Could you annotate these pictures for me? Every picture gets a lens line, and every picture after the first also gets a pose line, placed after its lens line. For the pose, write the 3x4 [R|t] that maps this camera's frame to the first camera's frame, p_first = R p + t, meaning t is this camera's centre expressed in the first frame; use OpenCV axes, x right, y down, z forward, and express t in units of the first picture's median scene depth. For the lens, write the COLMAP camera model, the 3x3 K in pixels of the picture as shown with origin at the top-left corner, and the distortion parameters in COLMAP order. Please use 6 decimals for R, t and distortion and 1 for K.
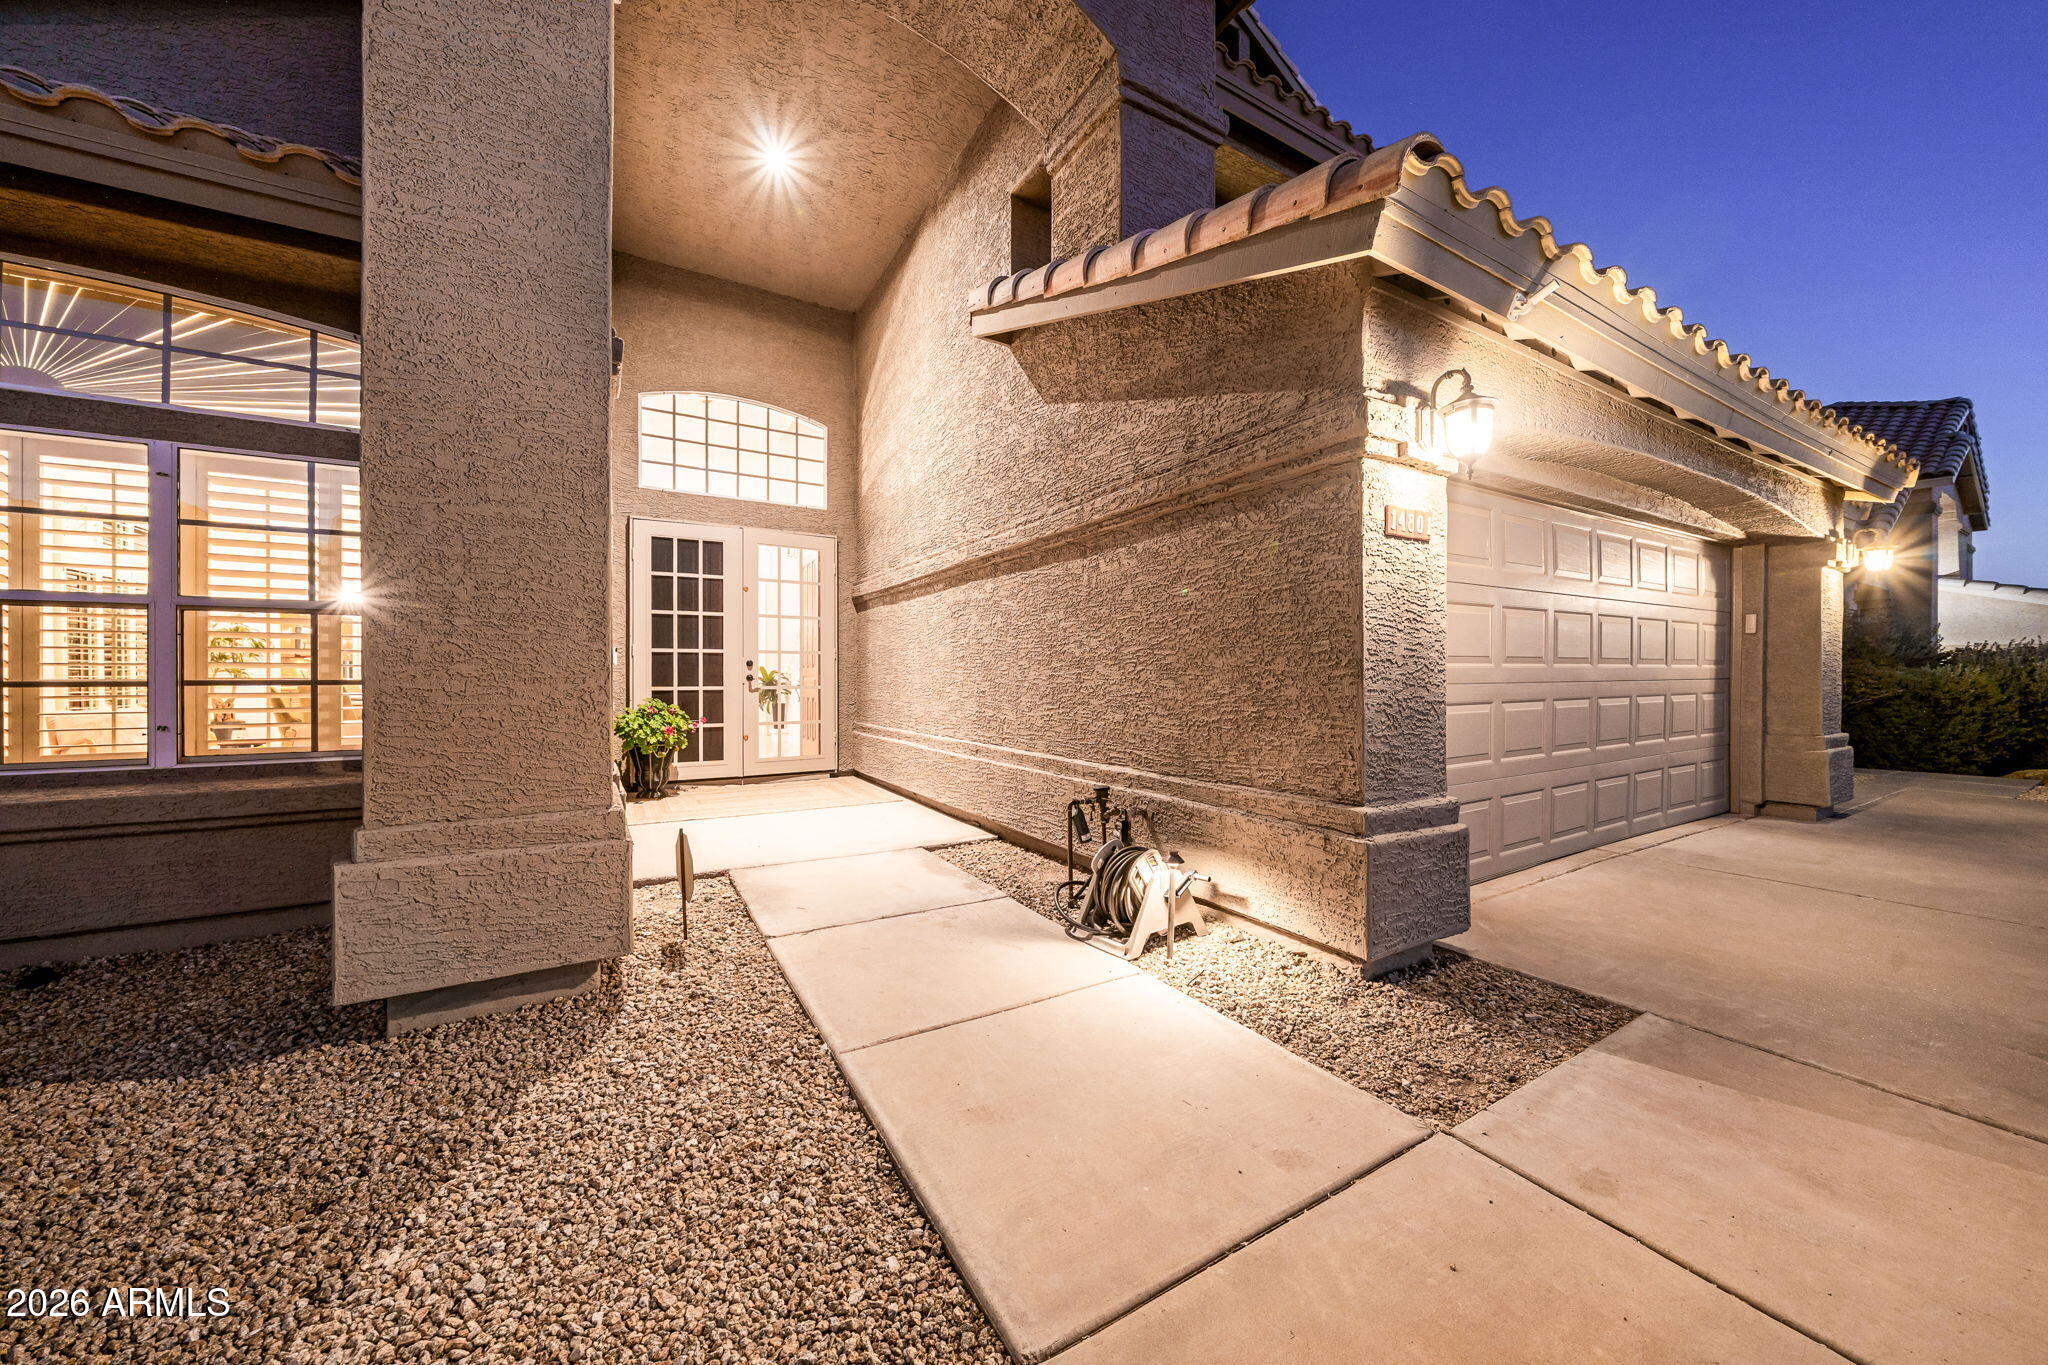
lens RADIAL K [[710.2, 0, 1025.0], [0, 710.2, 674.7], [0, 0, 1]] dist [-0.004755, -0.000100]
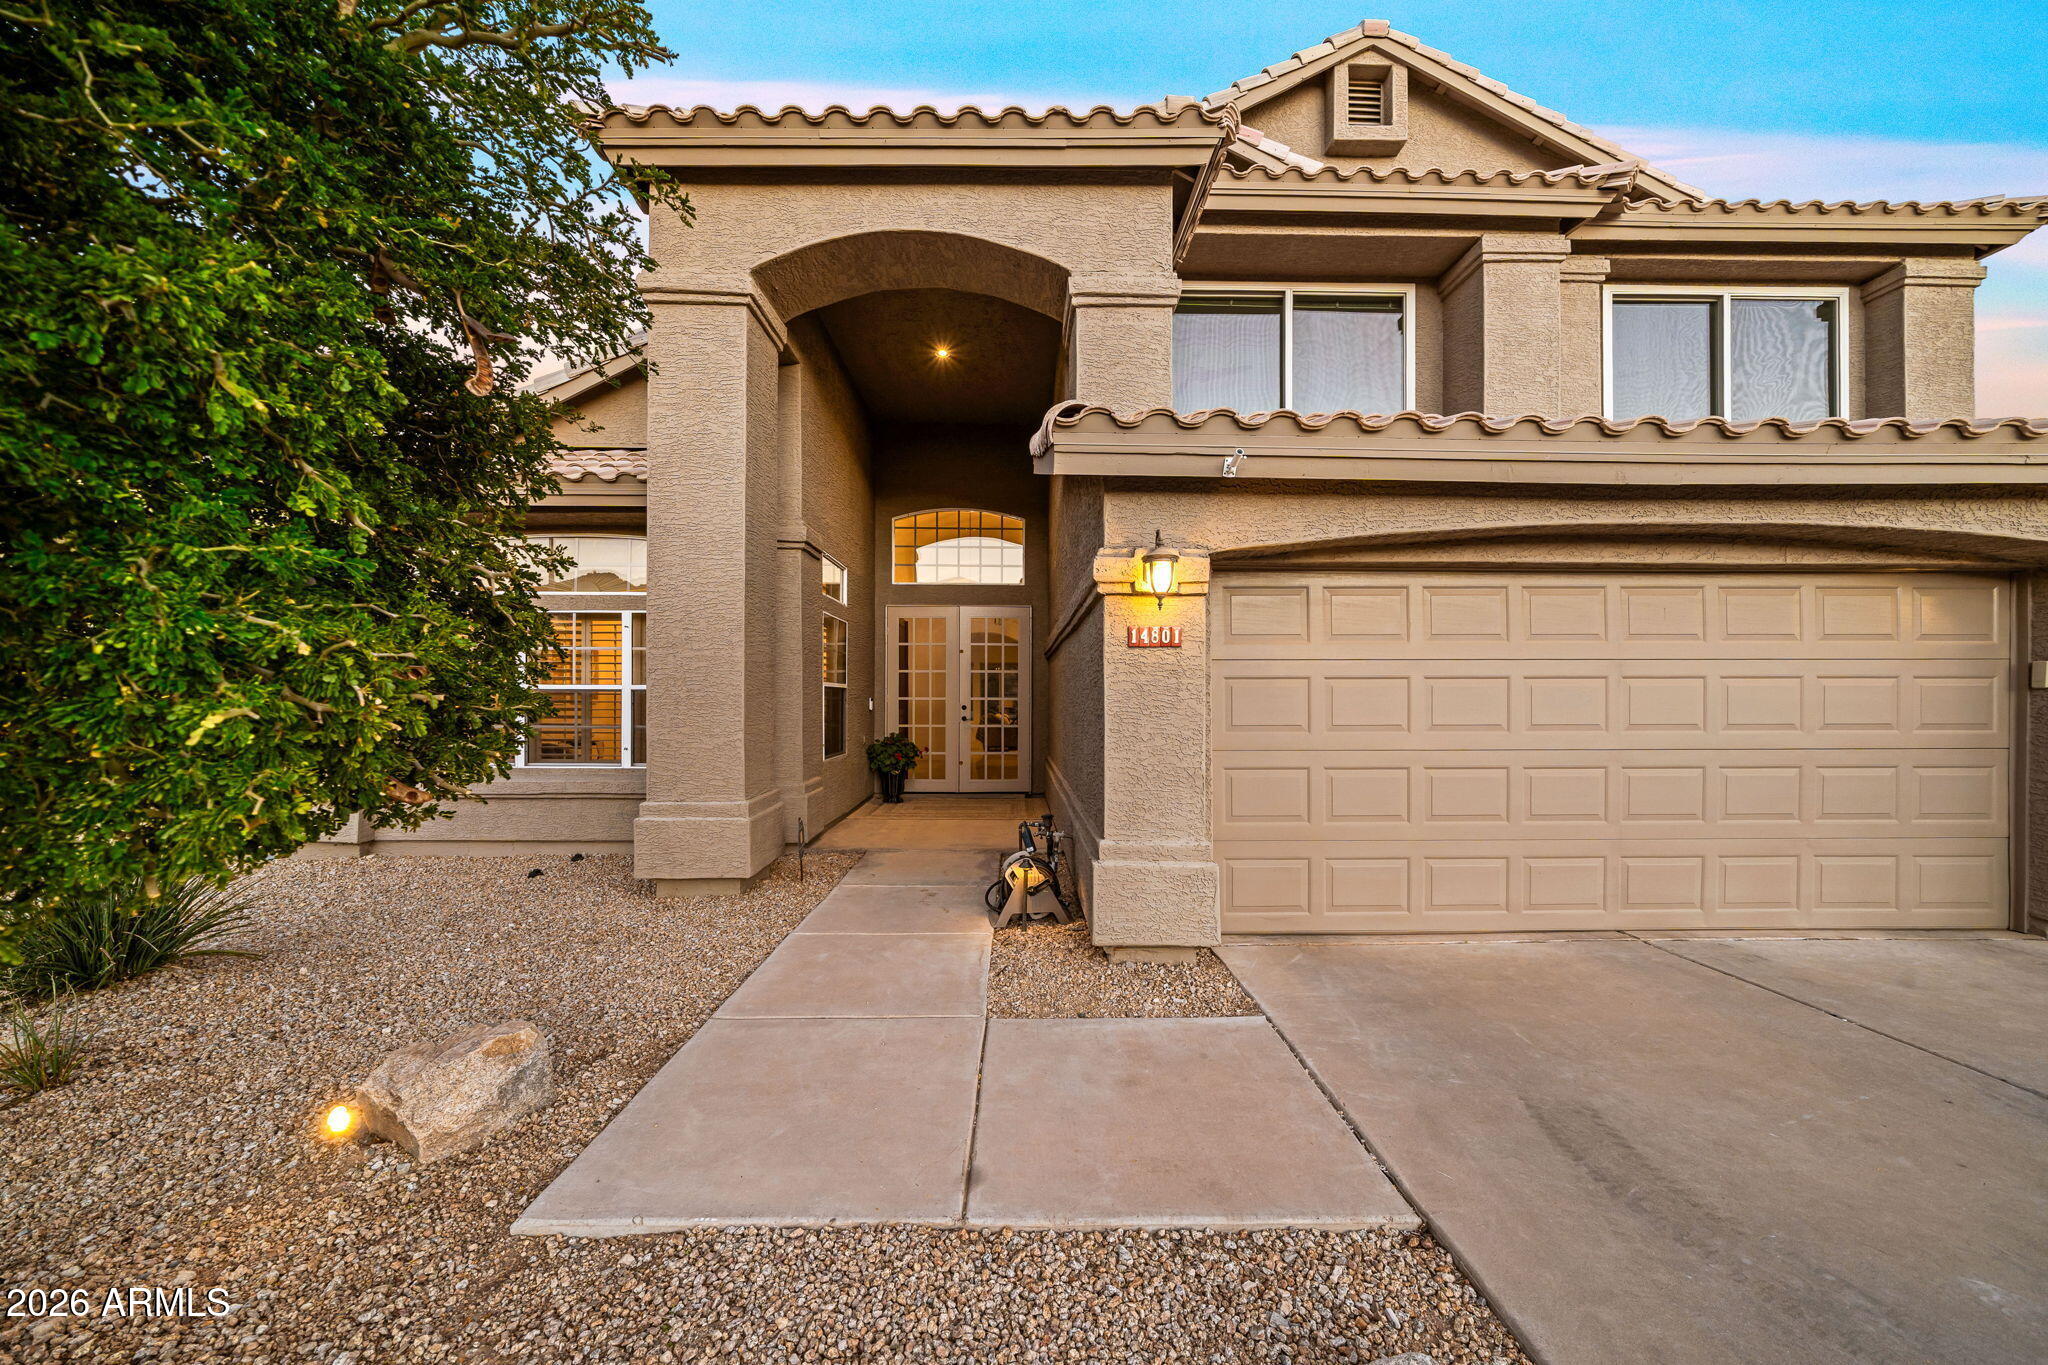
lens RADIAL K [[710.2, 0, 1018.0], [0, 710.2, 695.3], [0, 0, 1]] dist [-0.004755, -0.000100]
pose [[0.873618, 0.000937, -0.486612, 0.914318], [-0.003566, 0.999984, -0.004477, -0.086686], [0.486600, 0.005646, 0.873607, -0.299567]]
